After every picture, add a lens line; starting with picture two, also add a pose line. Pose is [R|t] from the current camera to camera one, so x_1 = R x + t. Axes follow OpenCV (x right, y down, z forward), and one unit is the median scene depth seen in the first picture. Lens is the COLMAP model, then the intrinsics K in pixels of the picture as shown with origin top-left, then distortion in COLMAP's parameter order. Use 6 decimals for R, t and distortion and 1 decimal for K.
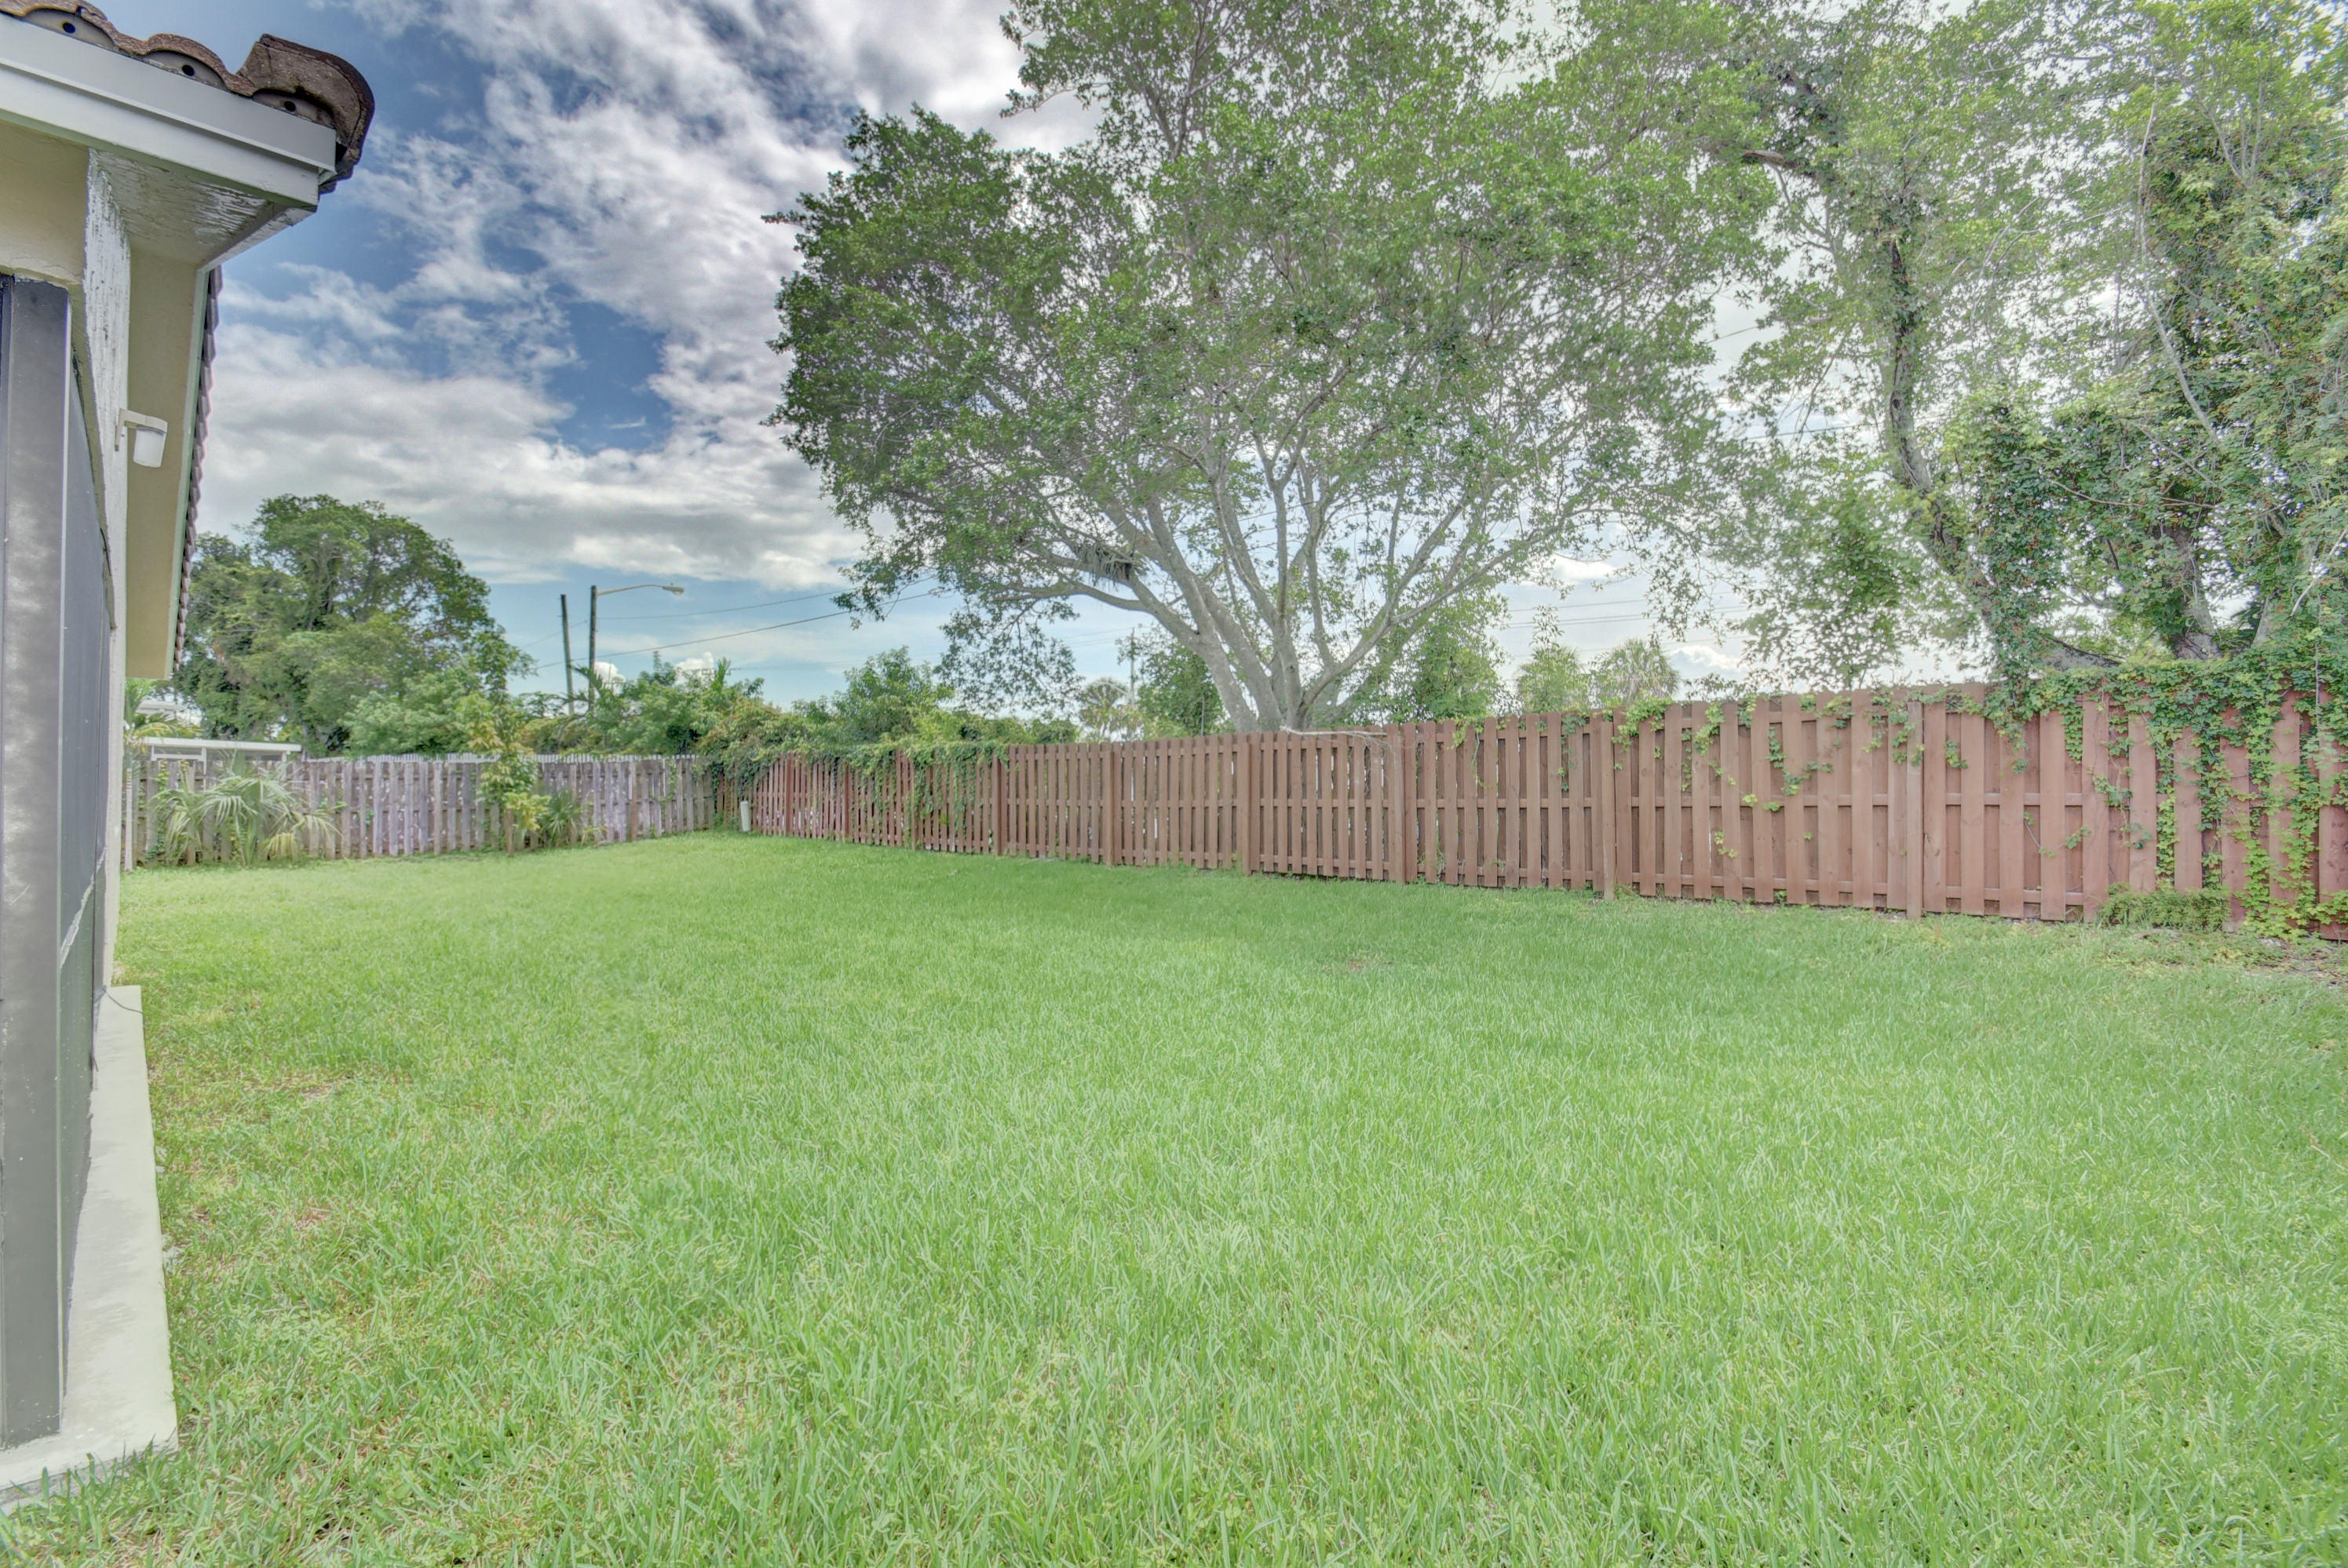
lens RADIAL K [[1057.4, 0, 1175.7], [0, 1057.4, 783.3], [0, 0, 1]] dist [-0.000875, -0.000422]
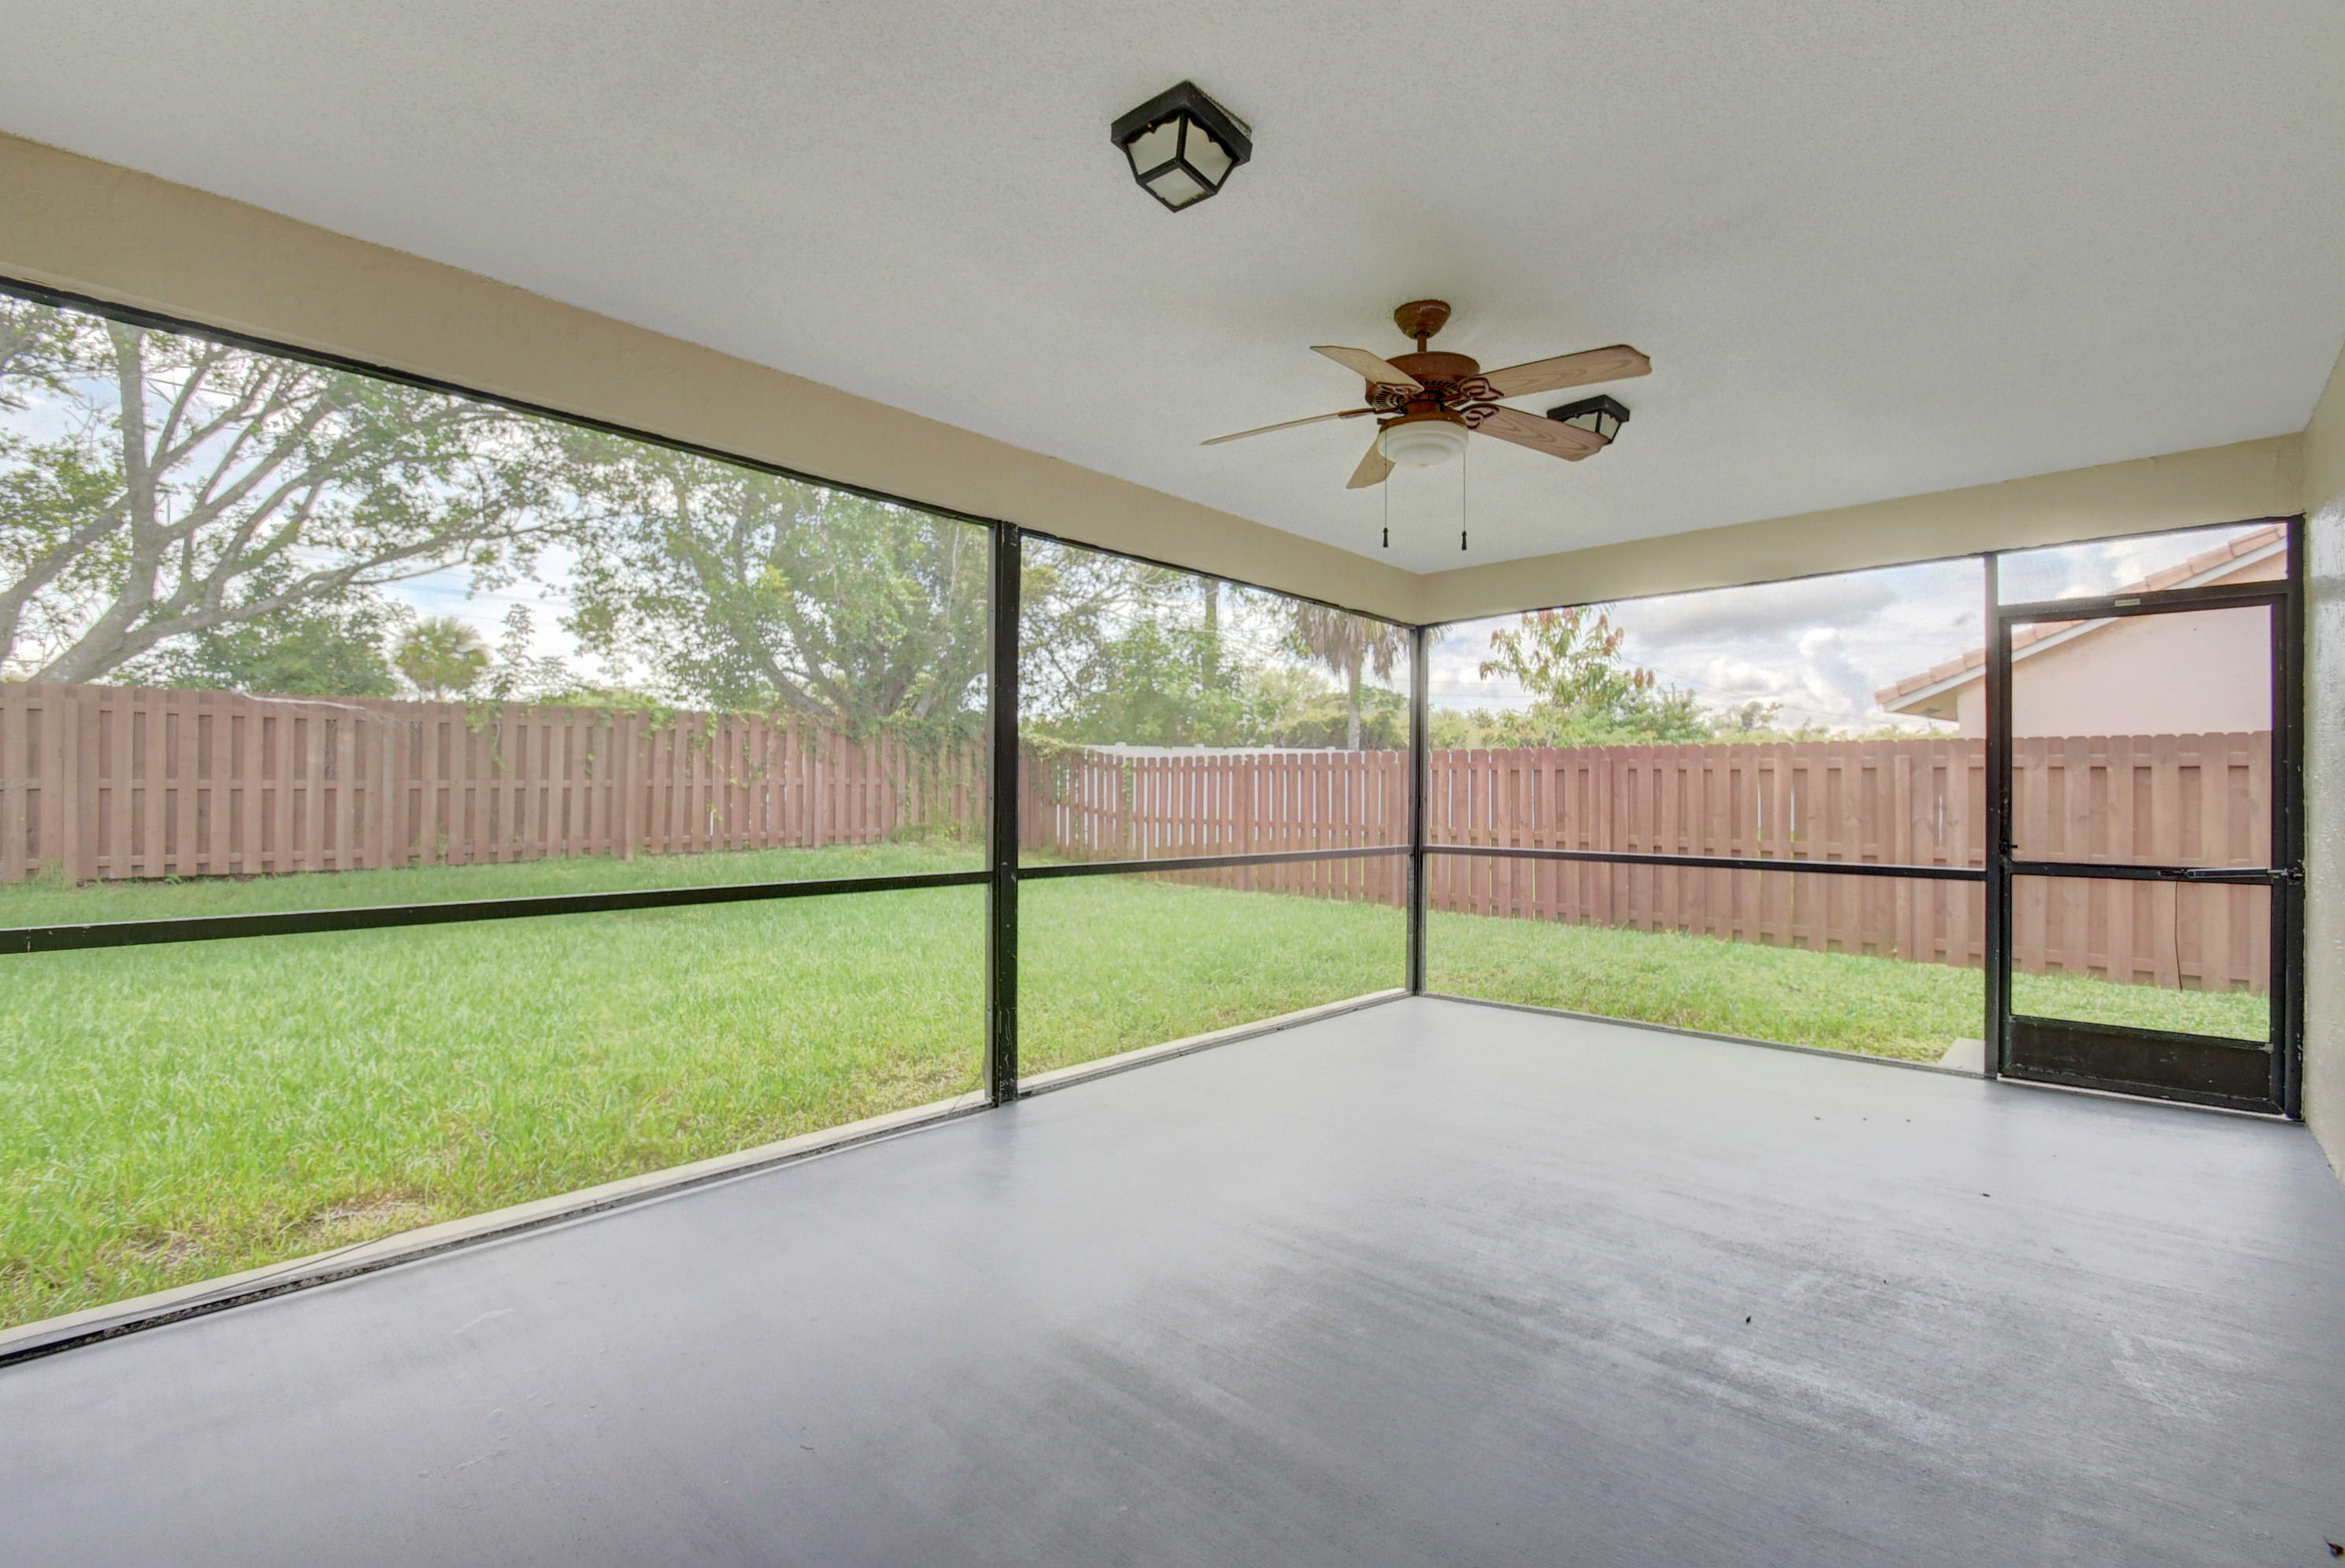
lens RADIAL K [[1056.1, 0, 1173.9], [0, 1056.1, 782.7], [0, 0, 1]] dist [-0.000875, -0.000422]
pose [[-0.059066, 0.003482, 0.998248, -0.933421], [-0.014602, 0.999884, -0.004352, 0.013326], [-0.998147, -0.014833, -0.059009, 0.434277]]
